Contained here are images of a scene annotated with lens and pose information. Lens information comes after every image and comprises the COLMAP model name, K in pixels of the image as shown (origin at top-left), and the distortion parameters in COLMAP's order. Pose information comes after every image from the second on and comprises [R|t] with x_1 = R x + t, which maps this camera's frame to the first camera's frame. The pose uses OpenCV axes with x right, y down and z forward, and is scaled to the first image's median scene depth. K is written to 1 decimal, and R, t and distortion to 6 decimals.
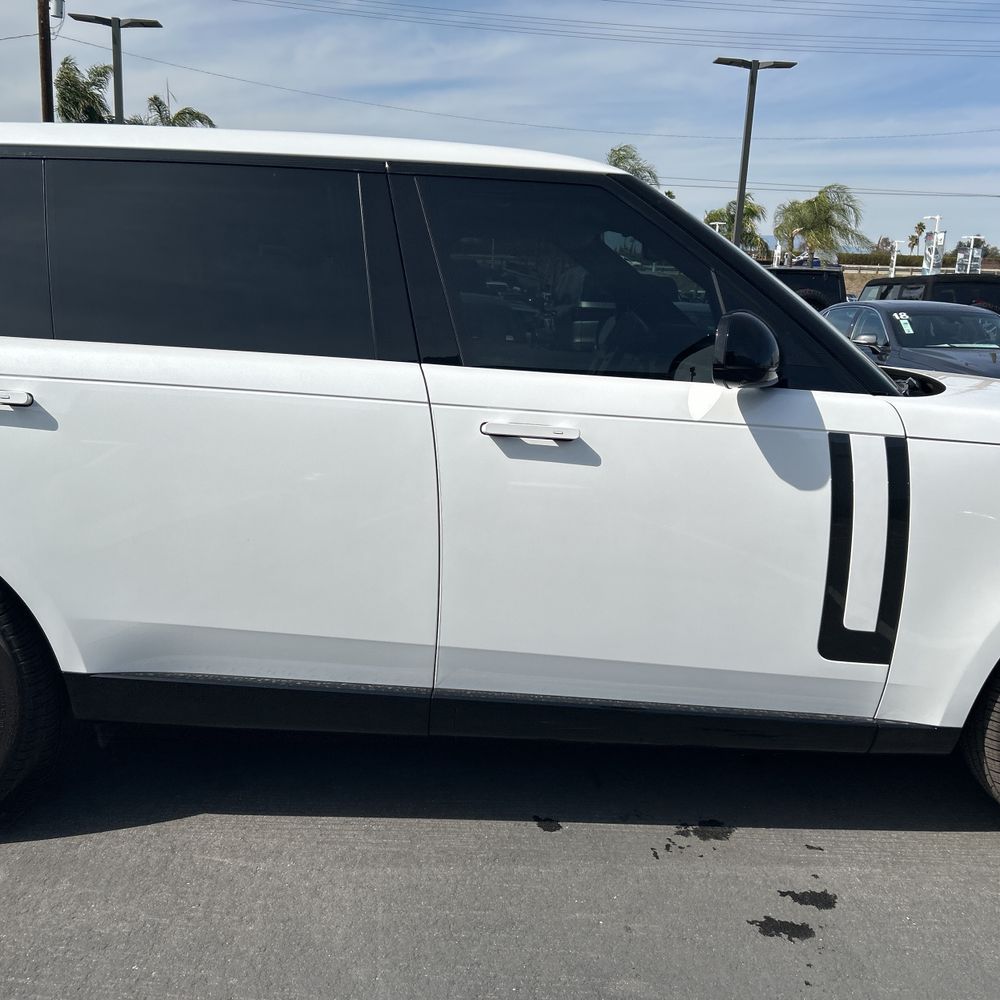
lens RADIAL K [[1059.3, 0, 462.8], [0, 1059.3, 494.8], [0, 0, 1]] dist [0.046804, -0.026169]
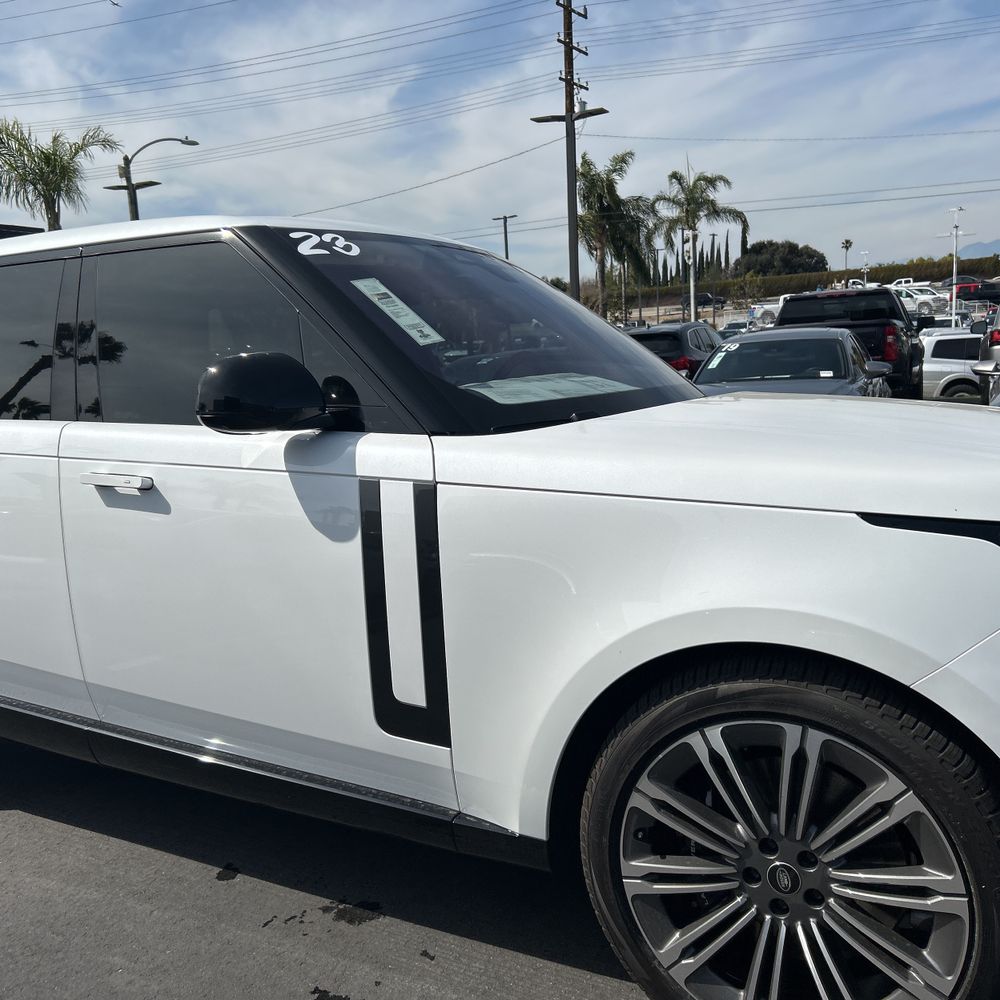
lens RADIAL K [[1059.3, 0, 462.8], [0, 1059.3, 494.8], [0, 0, 1]] dist [0.046804, -0.026169]
pose [[0.835704, -0.006873, -0.549138, 0.886810], [-0.024457, 0.998464, -0.049716, -0.001744], [0.548636, 0.054978, 0.834252, 0.286205]]
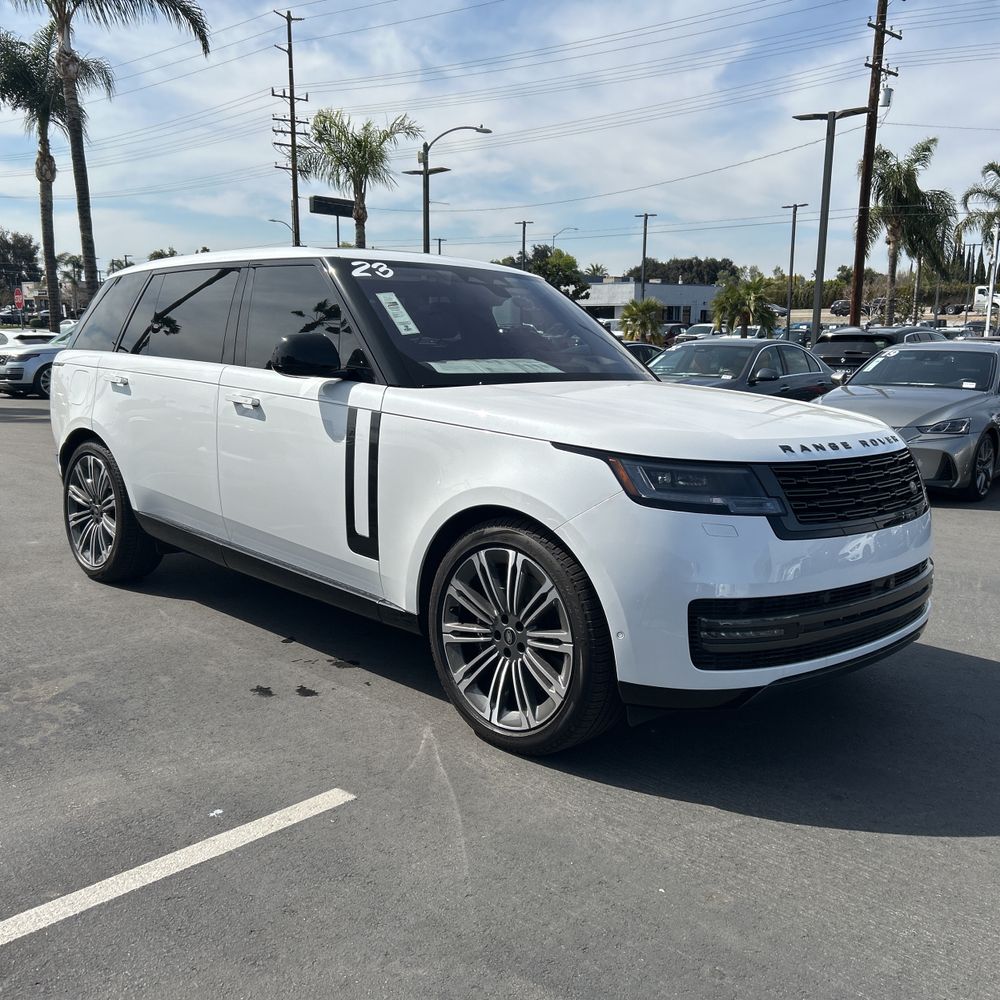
lens RADIAL K [[1097.1, 0, 472.9], [0, 1097.1, 500.8], [0, 0, 1]] dist [0.060882, 0.013200]
pose [[0.649824, 0.089511, -0.754796, 1.691486], [-0.142272, 0.989814, -0.005105, 0.062914], [0.746651, 0.110704, 0.655940, 0.056647]]
